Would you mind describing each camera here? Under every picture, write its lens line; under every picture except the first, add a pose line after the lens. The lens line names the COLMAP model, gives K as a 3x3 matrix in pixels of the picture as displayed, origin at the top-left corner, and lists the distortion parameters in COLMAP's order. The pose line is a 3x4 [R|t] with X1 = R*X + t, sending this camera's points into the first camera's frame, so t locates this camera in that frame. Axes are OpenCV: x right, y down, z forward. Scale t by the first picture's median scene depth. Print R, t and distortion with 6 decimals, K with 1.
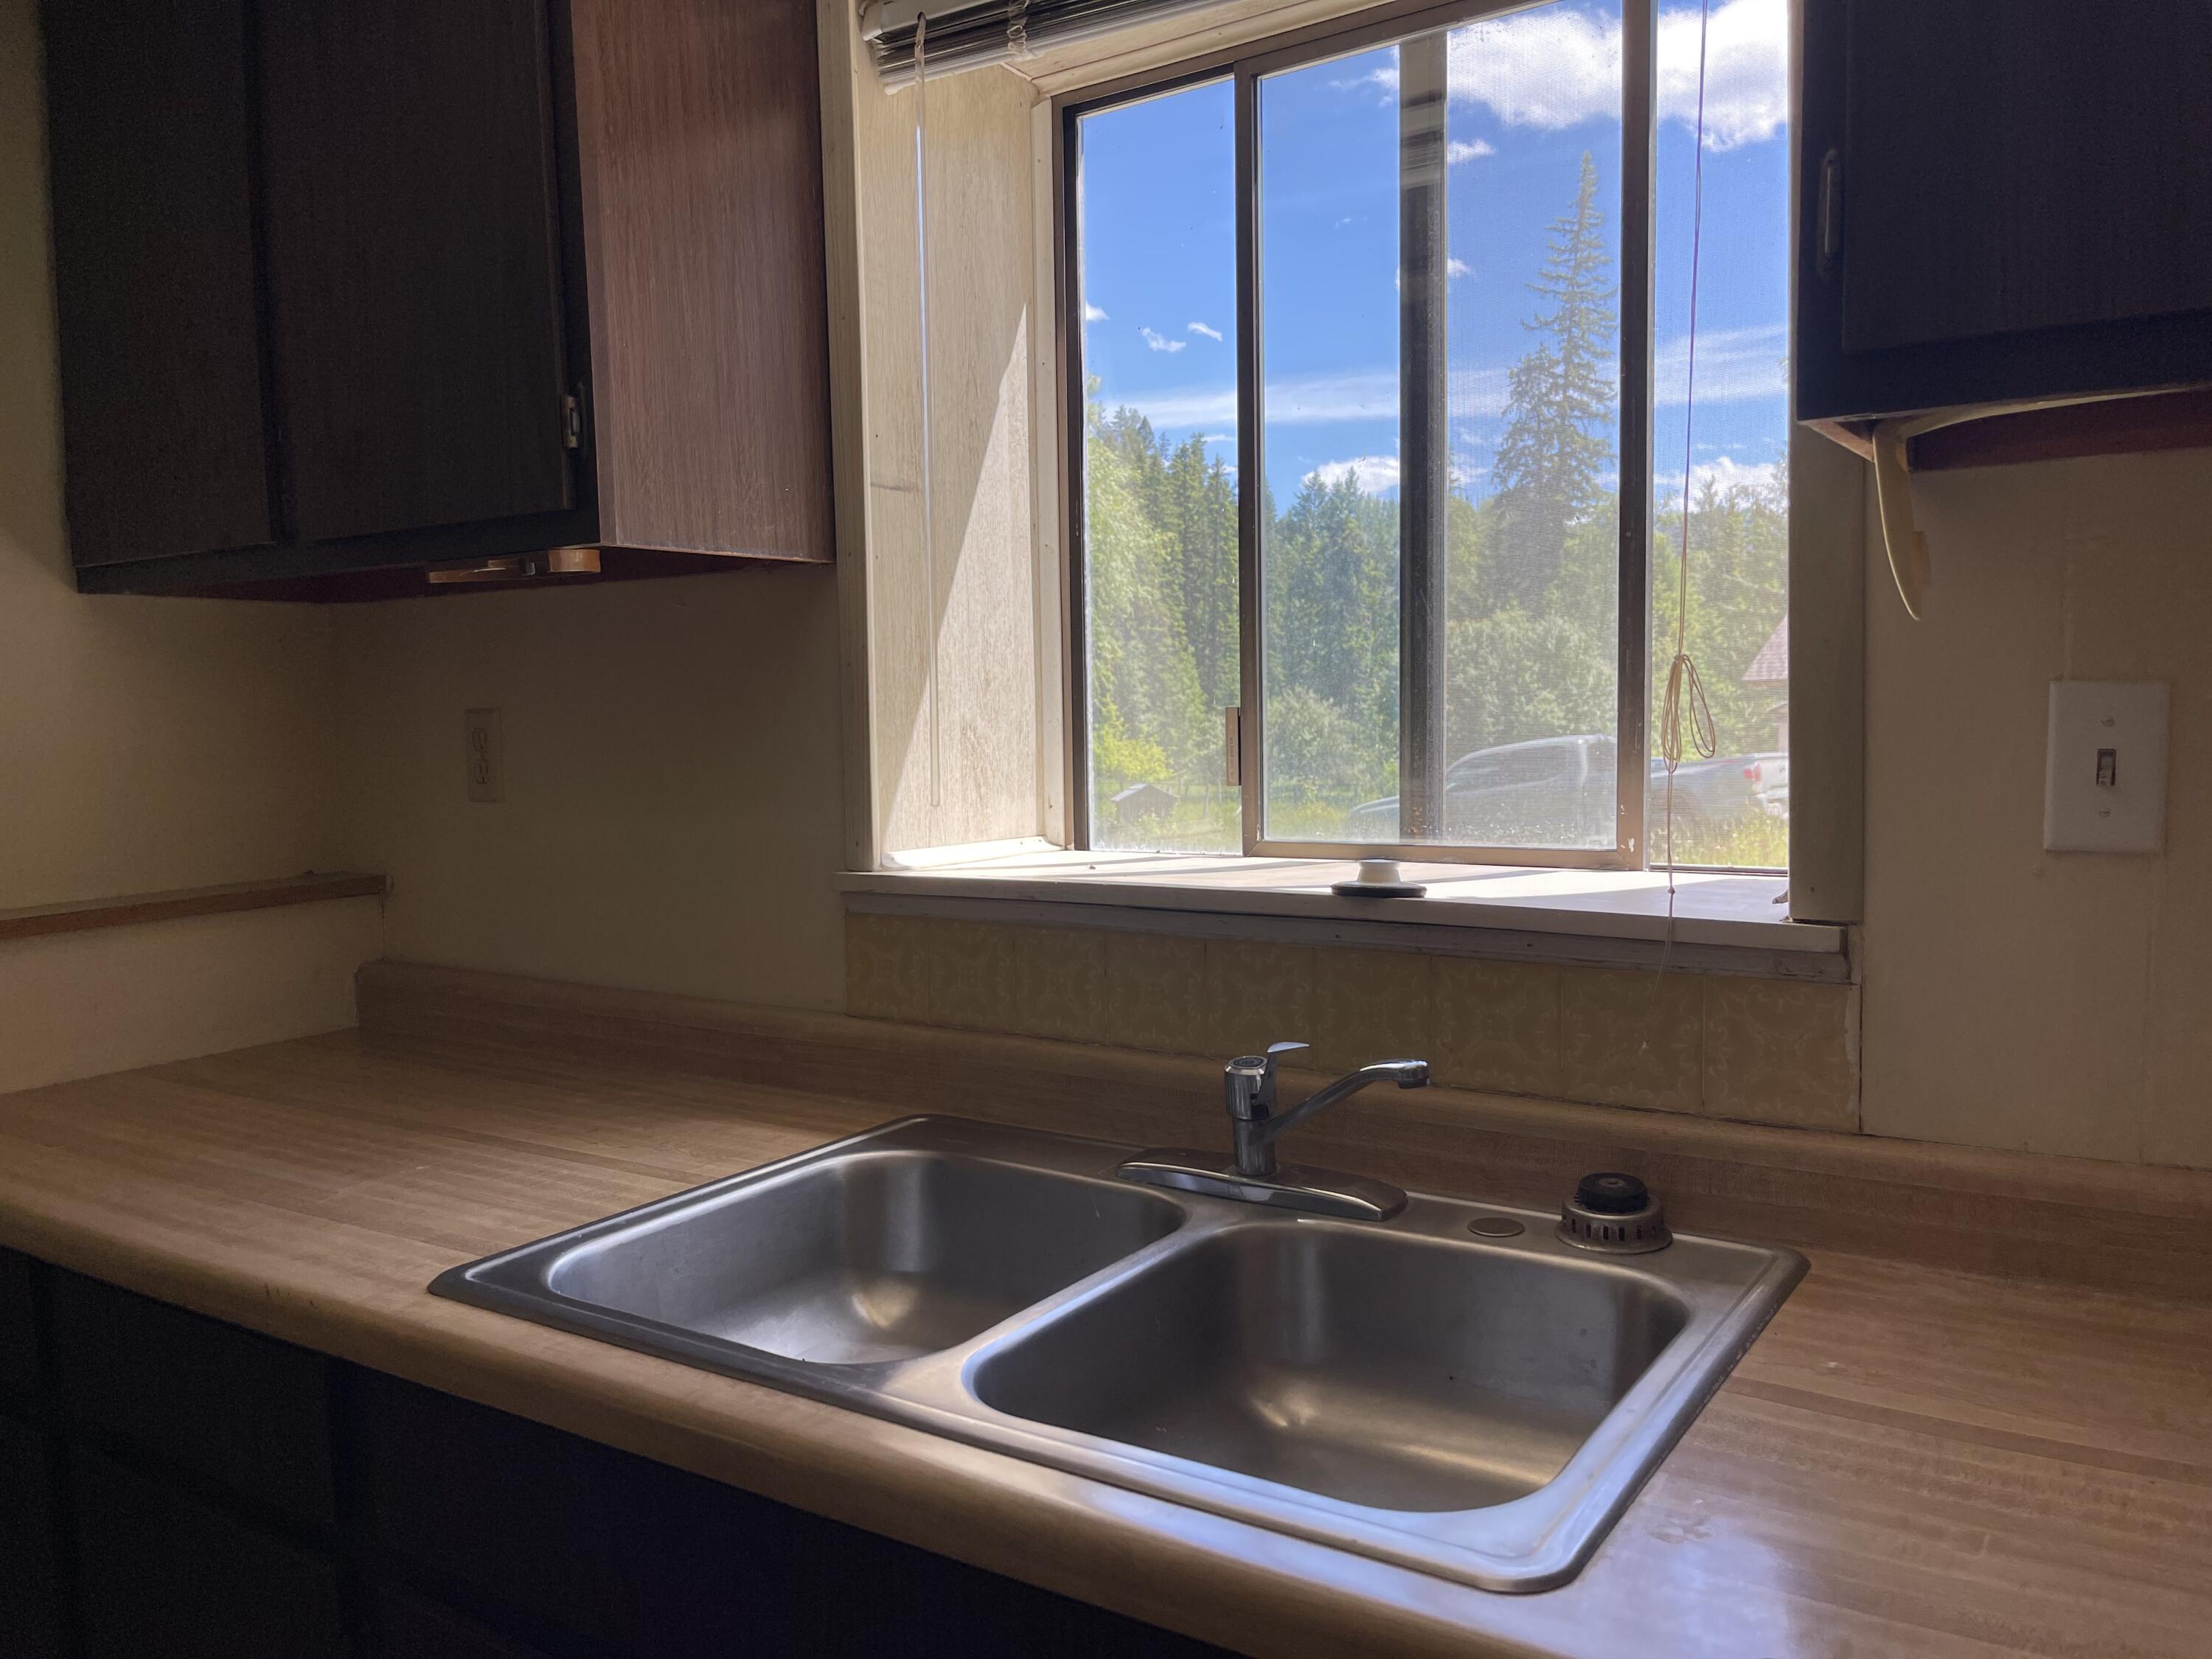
lens RADIAL K [[1654.8, 0, 1100.2], [0, 1654.8, 830.6], [0, 0, 1]] dist [0.015677, -0.013977]
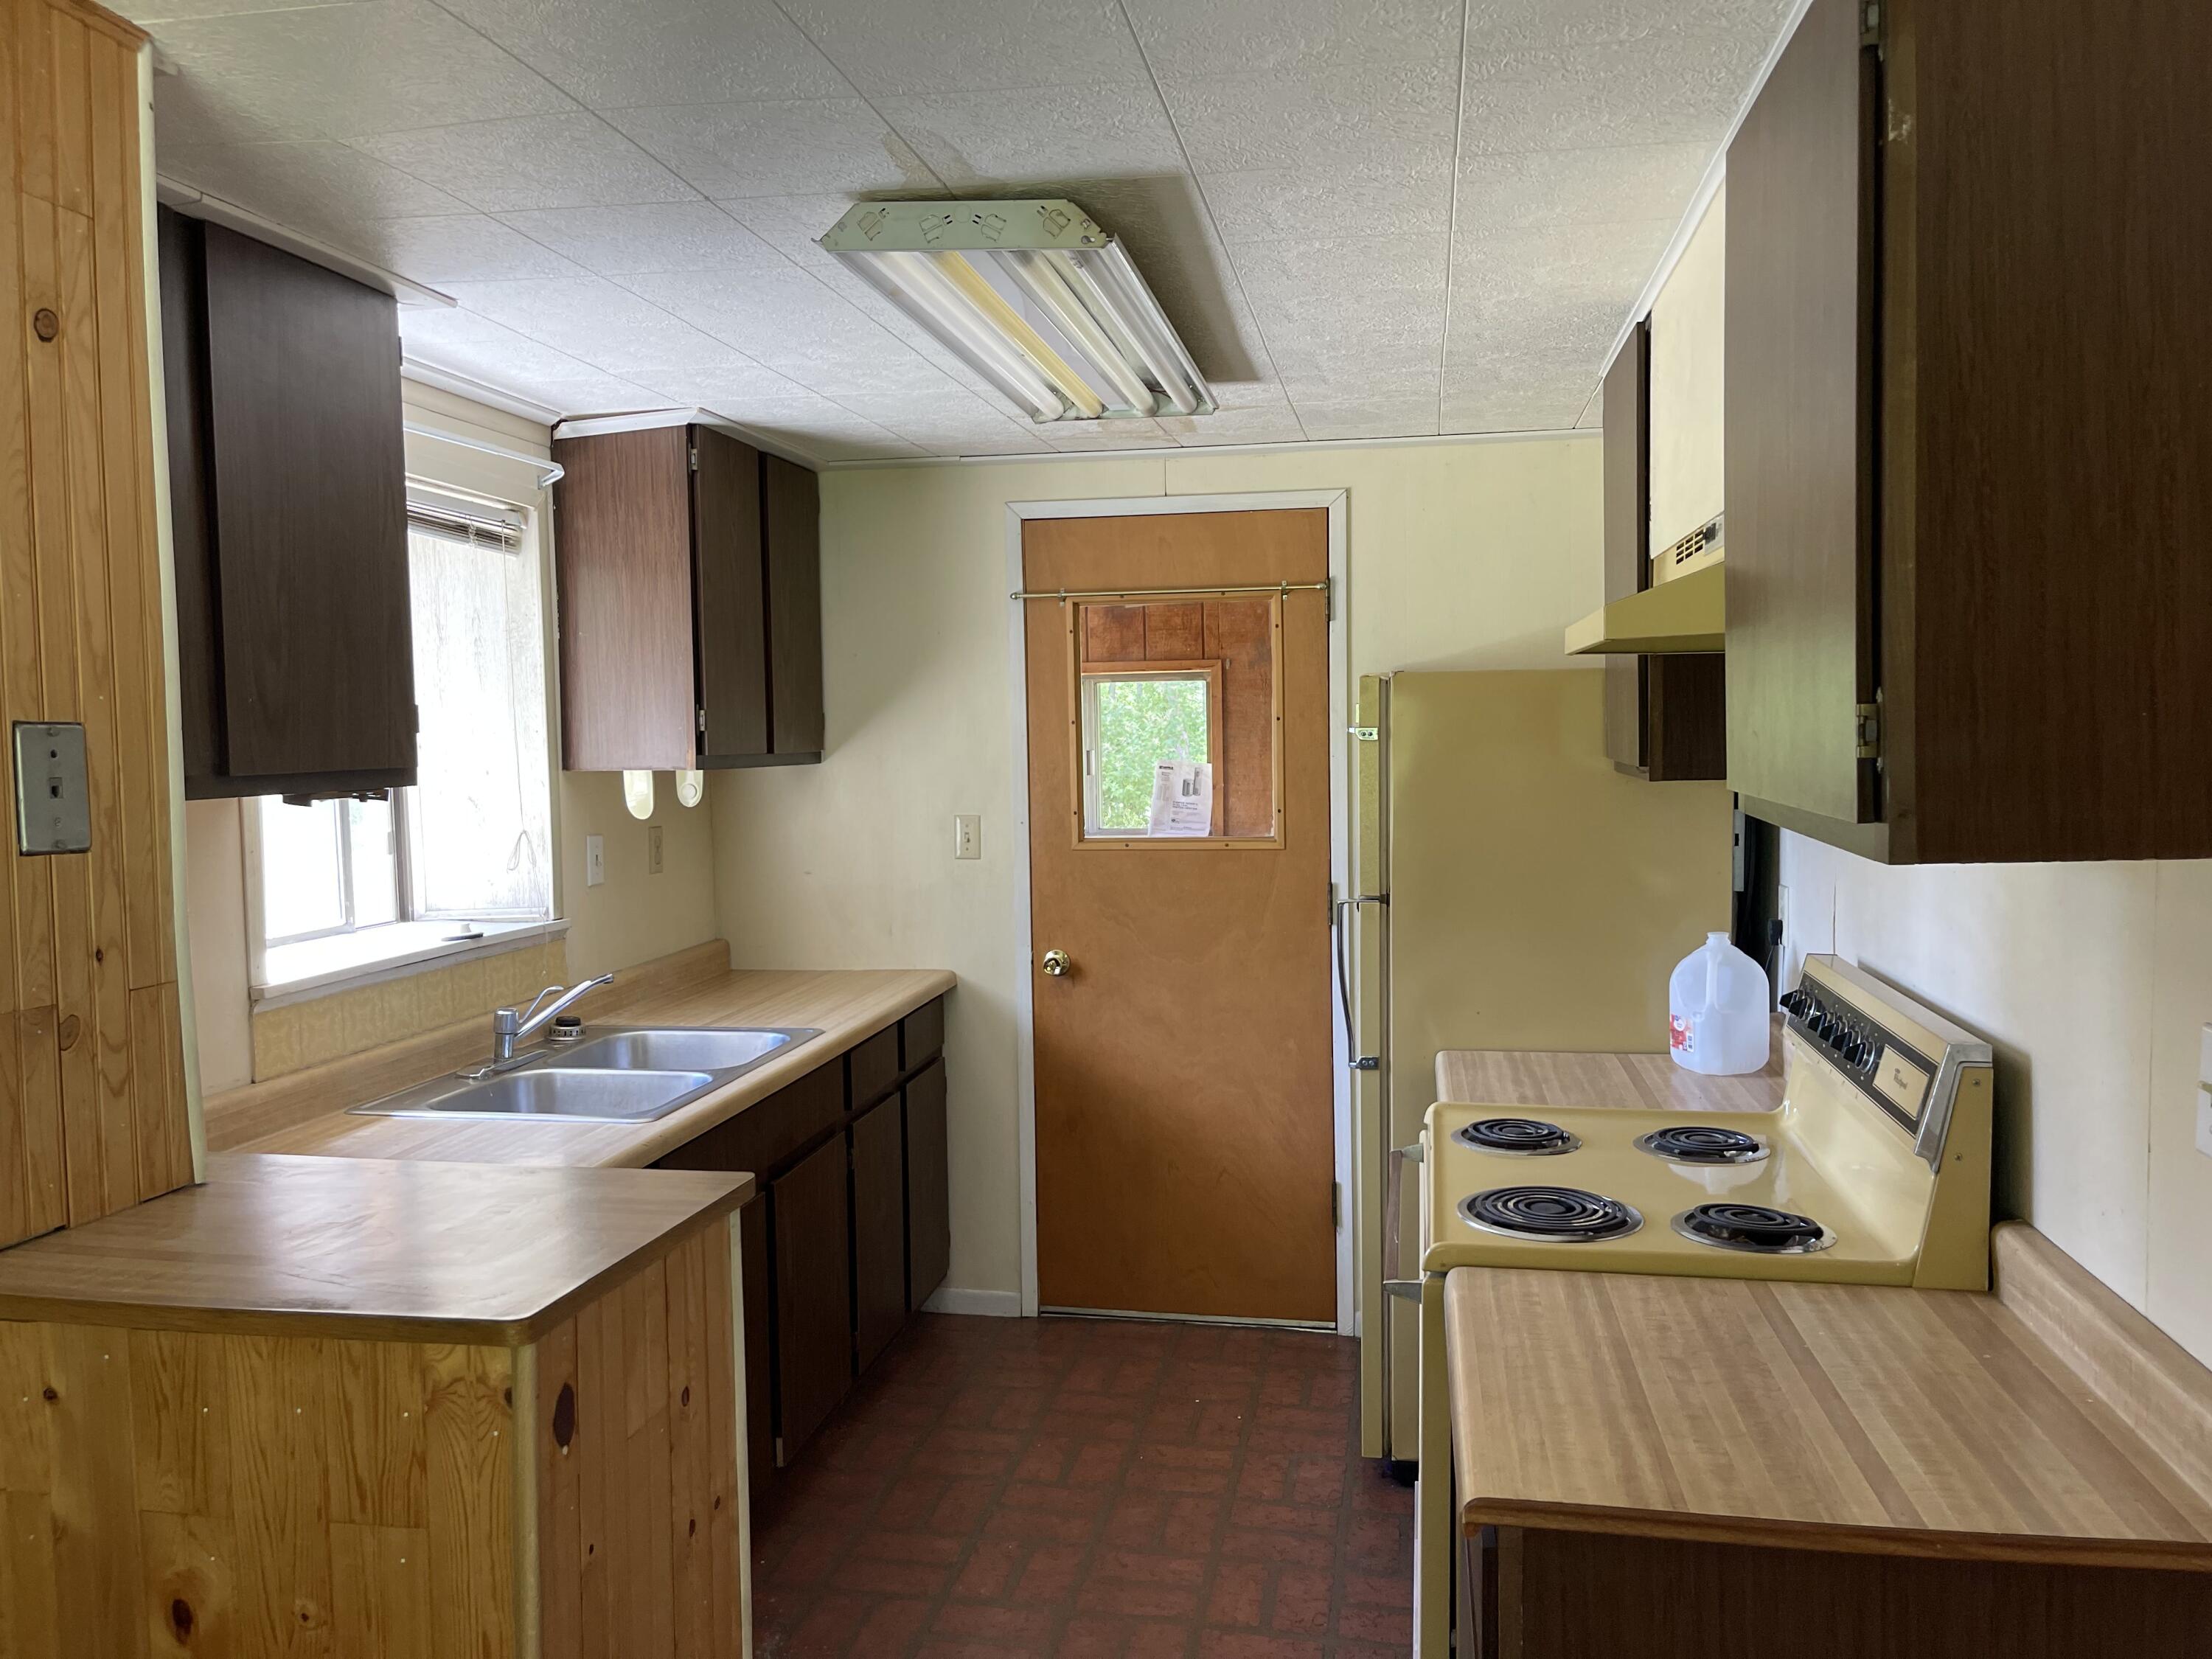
lens RADIAL K [[1654.8, 0, 1106.6], [0, 1654.8, 827.4], [0, 0, 1]] dist [0.015677, -0.013977]
pose [[-0.411768, -0.014281, 0.911177, -2.075816], [0.106357, 0.992291, 0.063615, -0.149041], [-0.905061, 0.123105, -0.407075, 1.012865]]
